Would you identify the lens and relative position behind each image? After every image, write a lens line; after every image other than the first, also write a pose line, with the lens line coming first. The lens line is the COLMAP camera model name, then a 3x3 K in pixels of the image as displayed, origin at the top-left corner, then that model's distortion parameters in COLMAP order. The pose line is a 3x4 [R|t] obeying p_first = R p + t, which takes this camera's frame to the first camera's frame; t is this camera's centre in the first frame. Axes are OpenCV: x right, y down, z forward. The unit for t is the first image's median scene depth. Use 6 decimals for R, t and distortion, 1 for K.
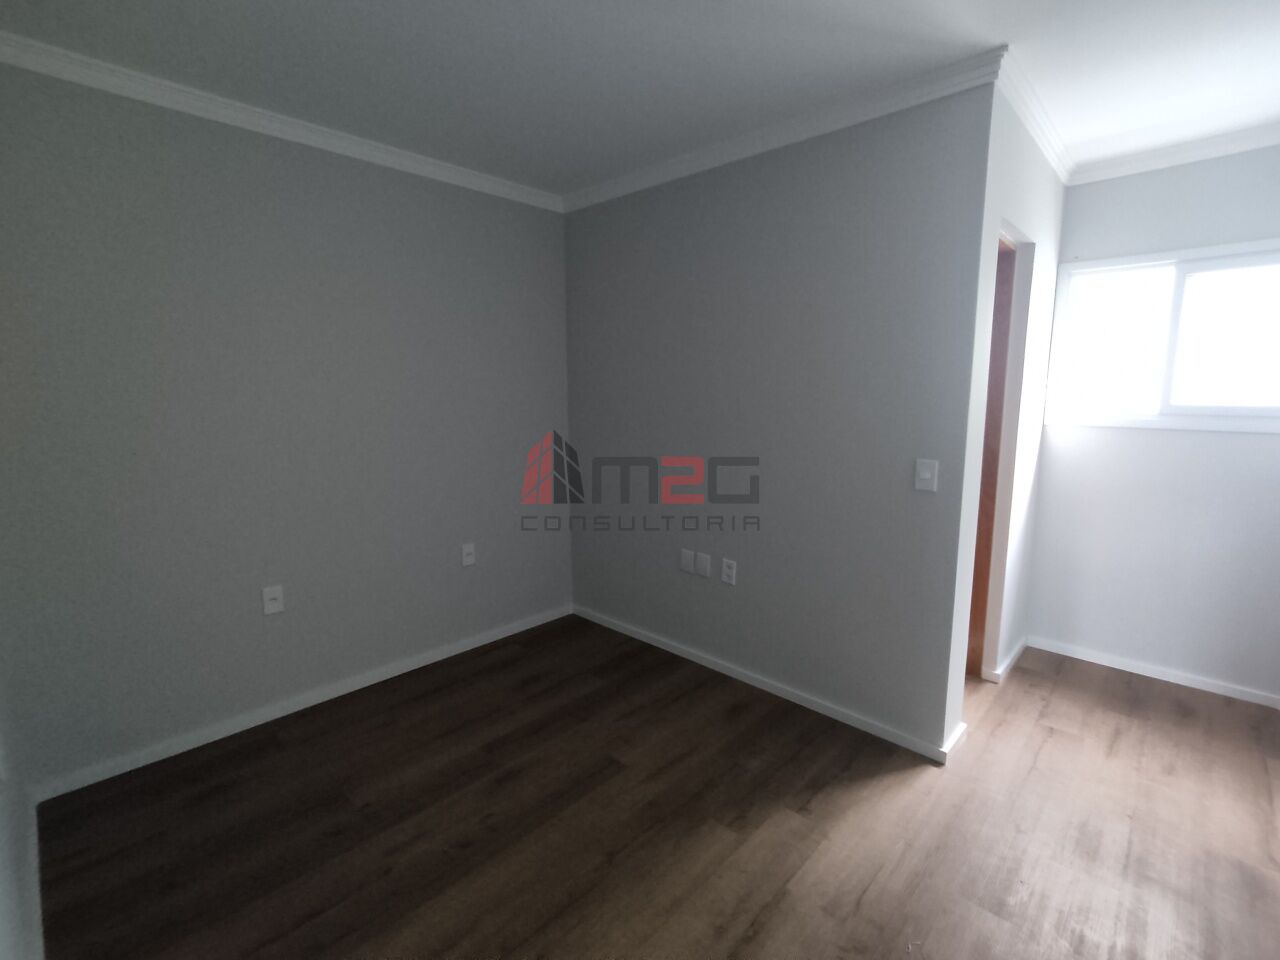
lens RADIAL K [[582.6, 0, 662.3], [0, 582.6, 478.7], [0, 0, 1]] dist [-0.000987, -0.000421]
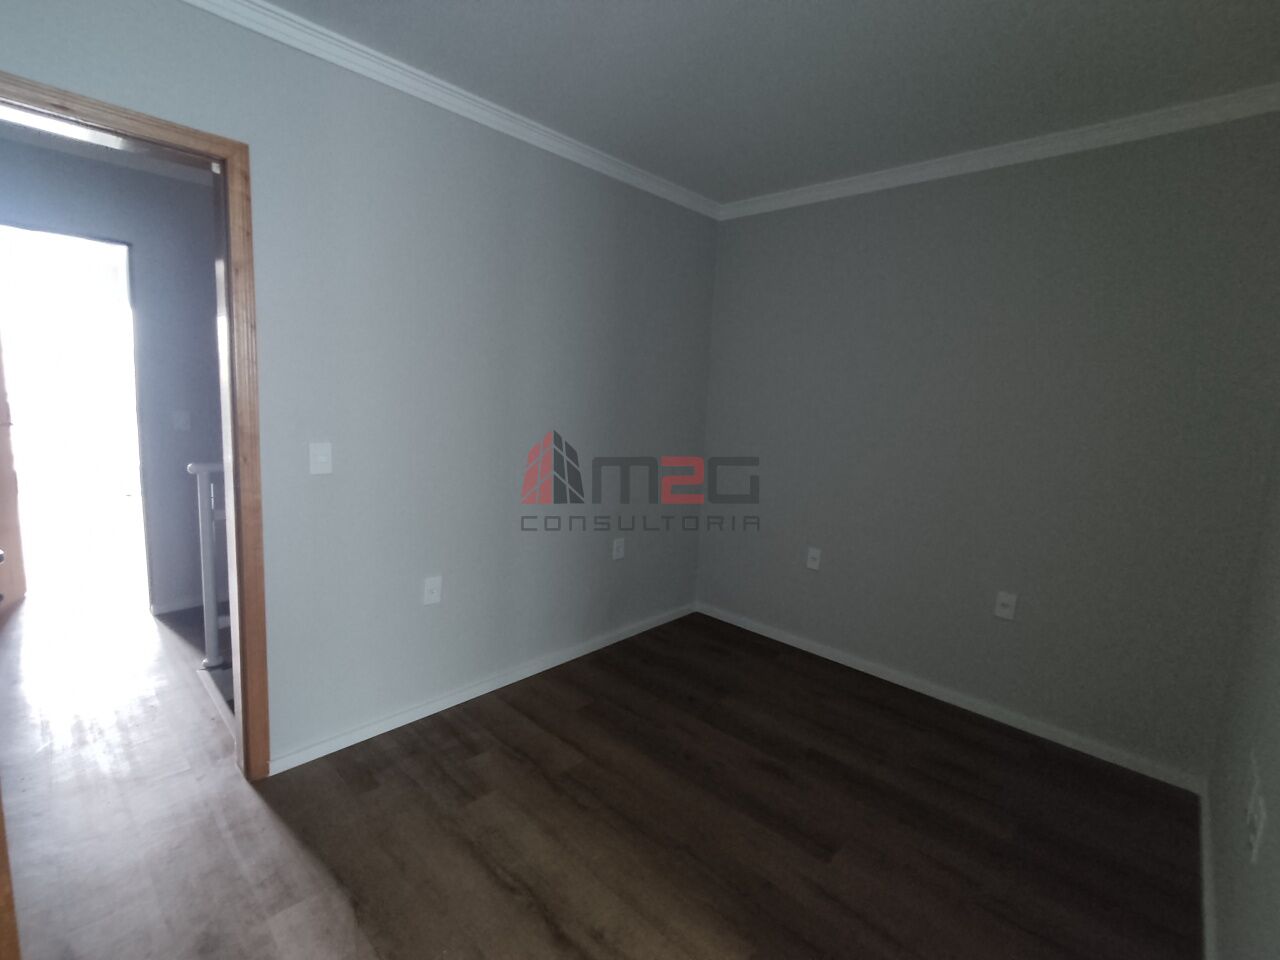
lens RADIAL K [[590.2, 0, 662.3], [0, 590.2, 477.1], [0, 0, 1]] dist [-0.000769, 0.000208]
pose [[0.006166, 0.143522, -0.989628, 0.712589], [-0.199769, 0.969875, 0.139412, -0.109353], [0.979824, 0.196837, 0.034651, 0.660240]]
